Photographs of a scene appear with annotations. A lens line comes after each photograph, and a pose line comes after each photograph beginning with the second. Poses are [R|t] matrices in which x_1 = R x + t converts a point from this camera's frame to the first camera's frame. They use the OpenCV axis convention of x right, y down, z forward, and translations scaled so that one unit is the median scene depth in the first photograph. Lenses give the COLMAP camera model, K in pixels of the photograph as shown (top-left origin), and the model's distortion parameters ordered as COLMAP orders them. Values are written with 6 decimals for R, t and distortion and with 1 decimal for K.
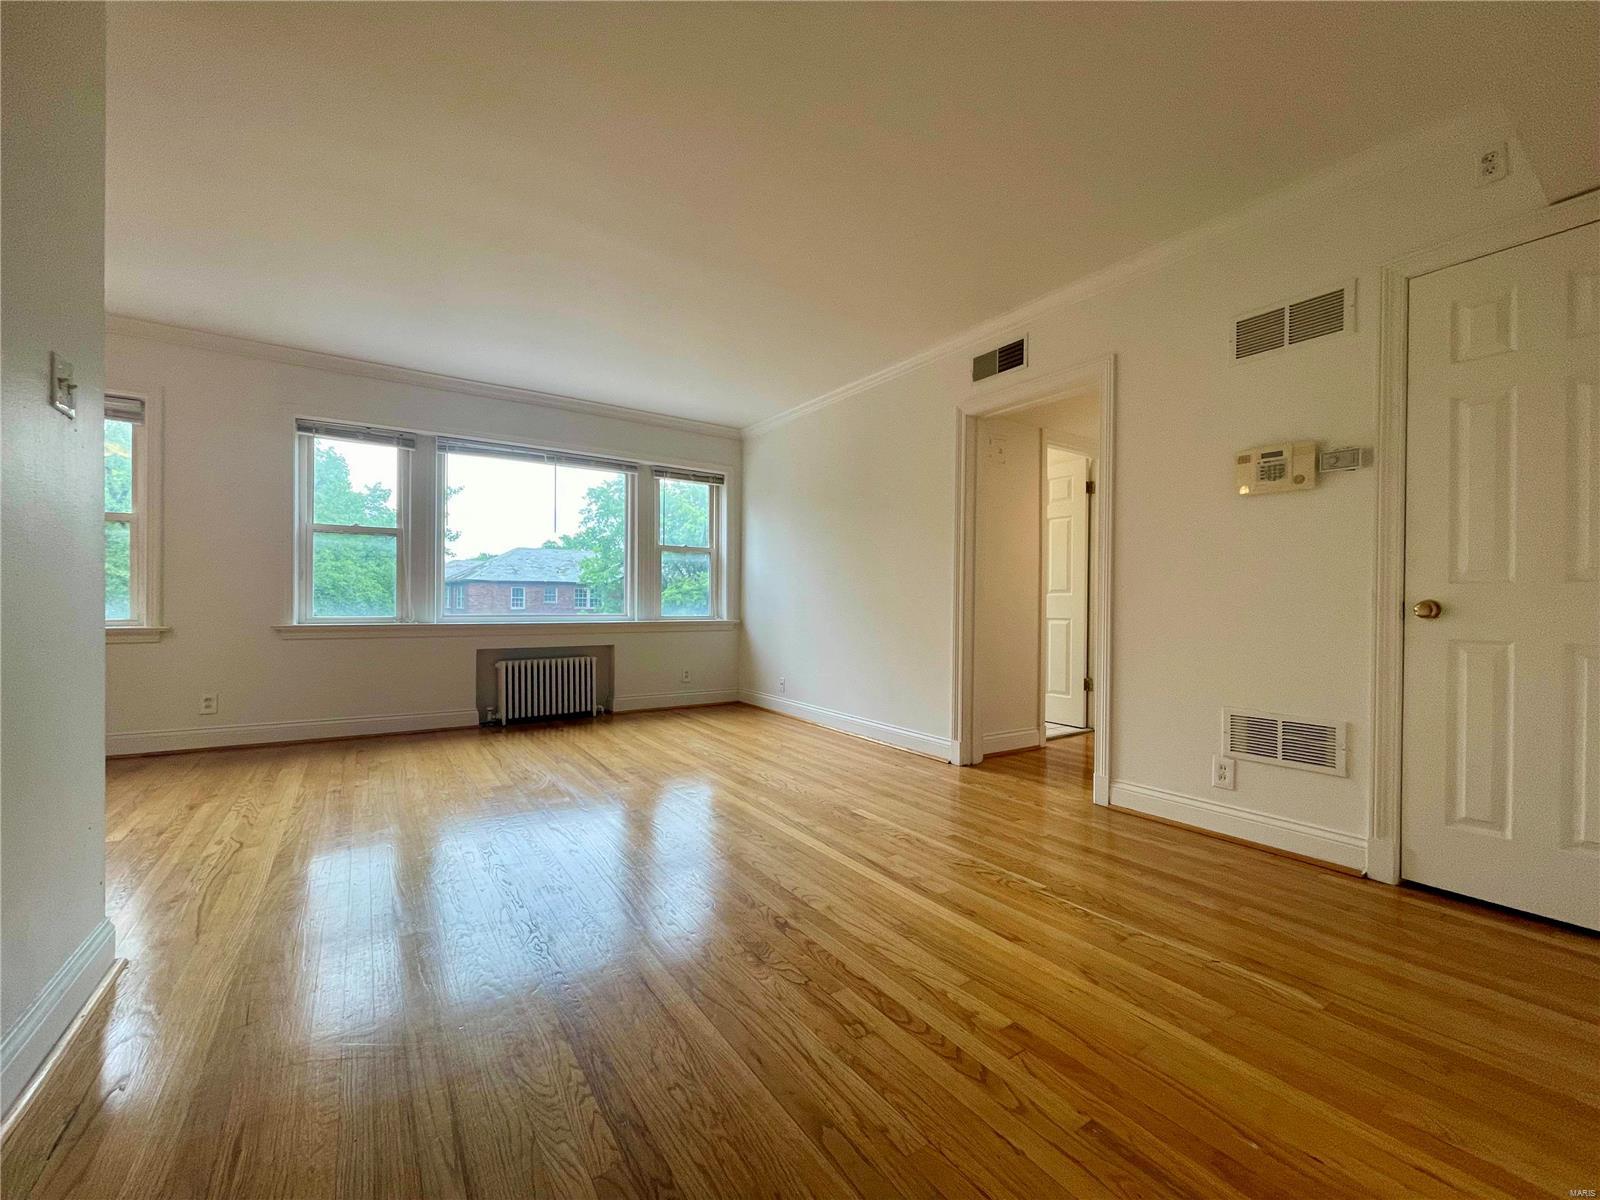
lens RADIAL K [[649.7, 0, 791.7], [0, 649.7, 606.8], [0, 0, 1]] dist [0.001622, -0.001675]
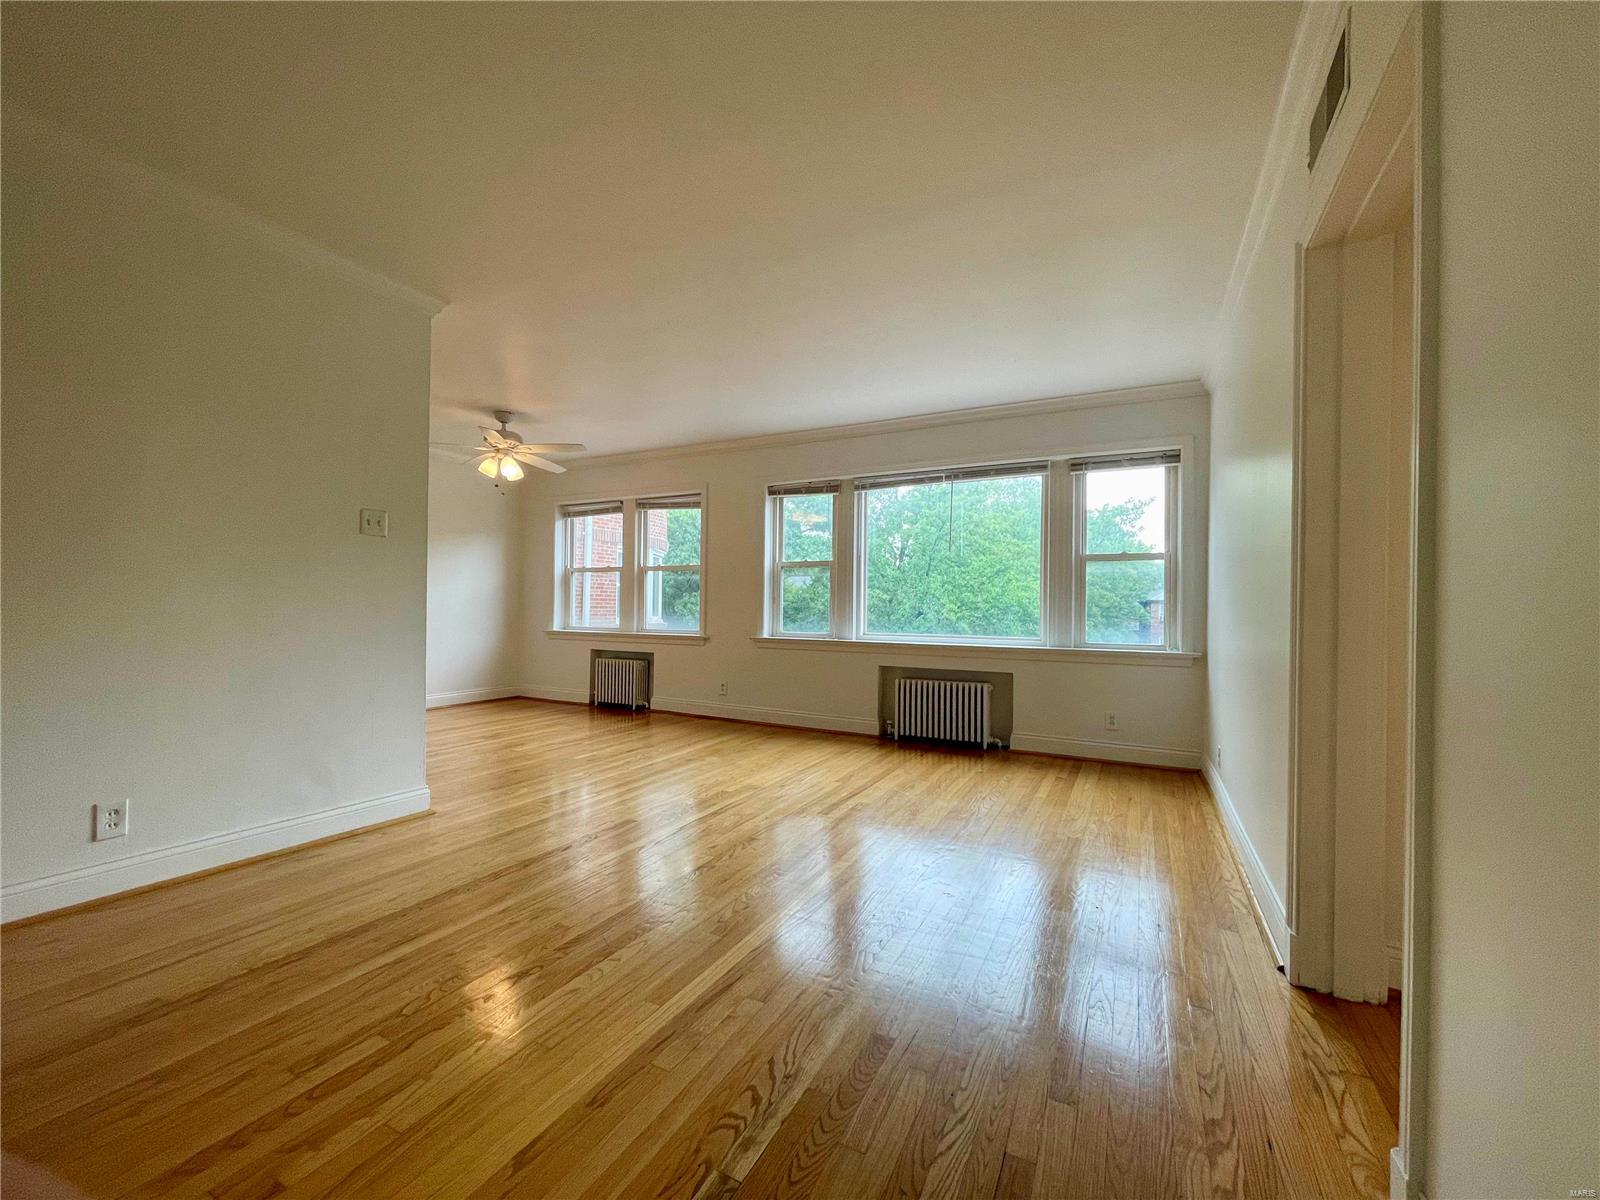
lens RADIAL K [[649.7, 0, 792.1], [0, 649.7, 604.0], [0, 0, 1]] dist [0.001622, -0.001675]
pose [[0.473975, -0.009989, -0.880482, 0.396187], [-0.015715, 0.999680, -0.019801, -0.013888], [0.880398, 0.023222, 0.473666, 0.346680]]
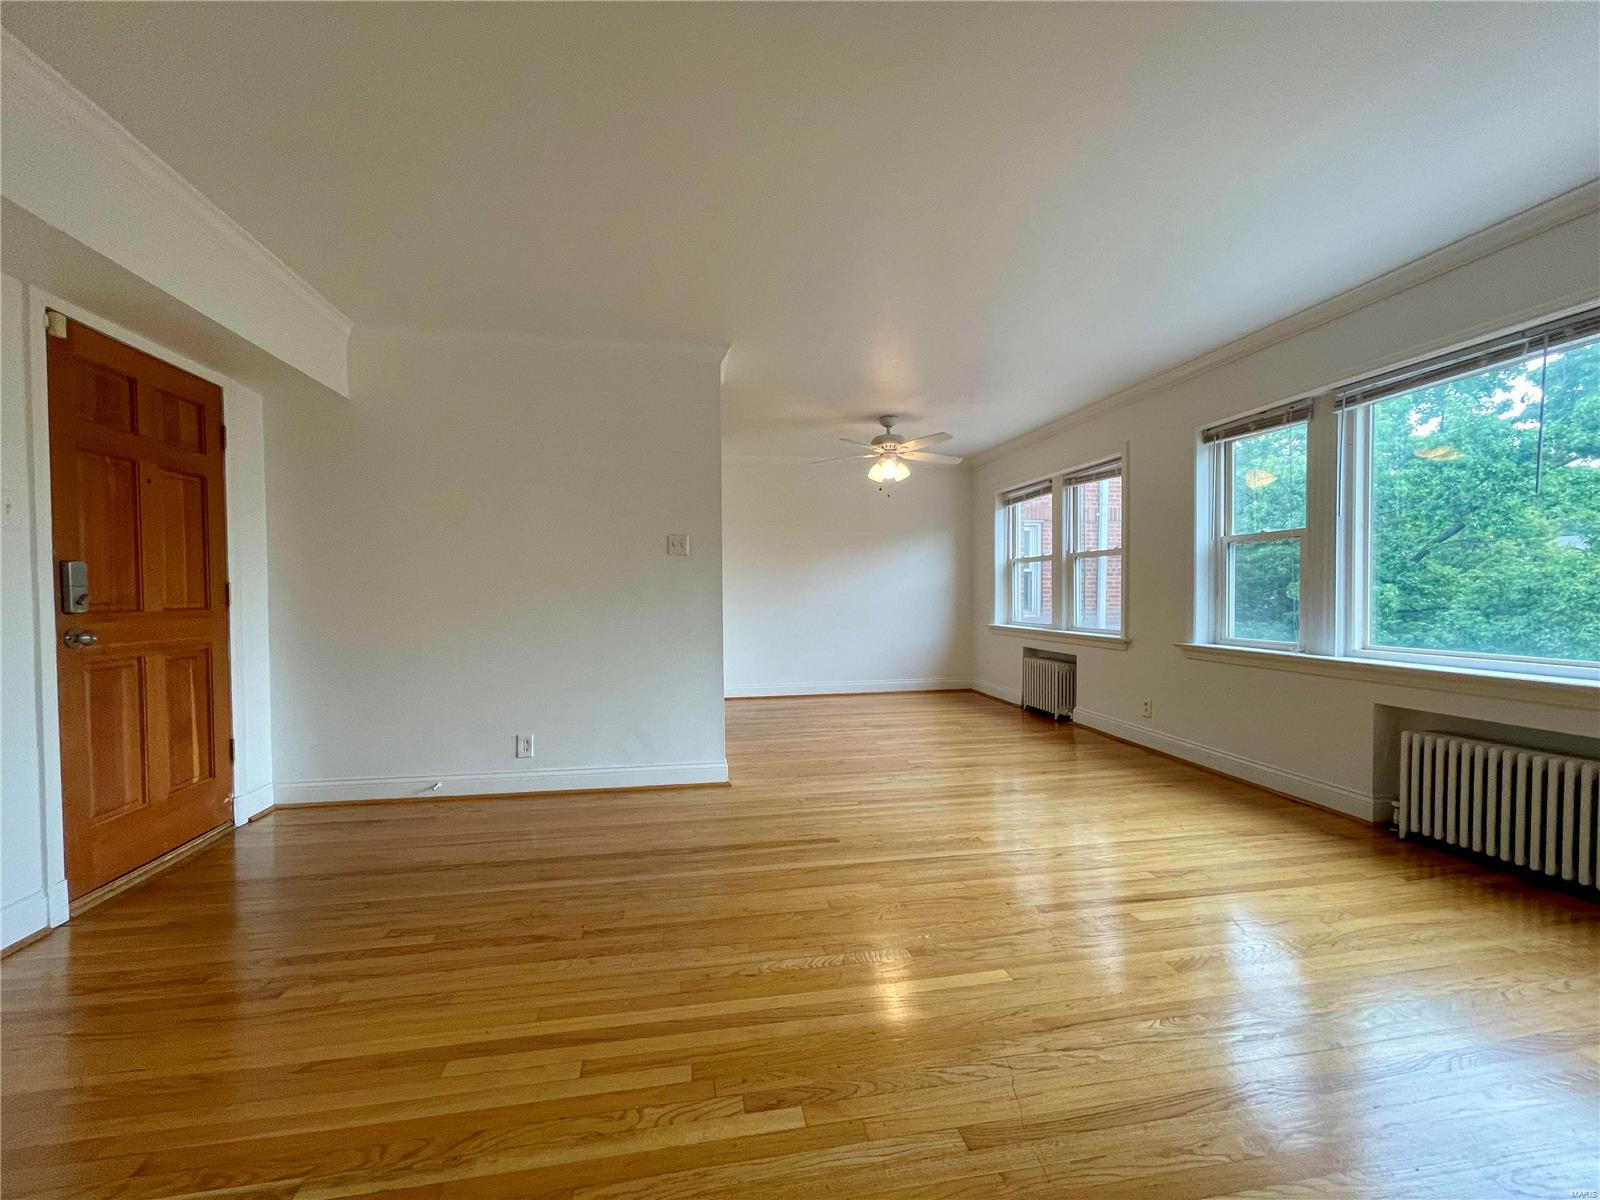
lens RADIAL K [[649.7, 0, 790.1], [0, 649.7, 606.9], [0, 0, 1]] dist [0.001622, -0.001675]
pose [[-0.406607, 0.015380, -0.913474, 0.319371], [-0.003763, 0.999822, 0.018509, -0.037617], [0.913595, 0.010963, -0.406476, 0.718002]]
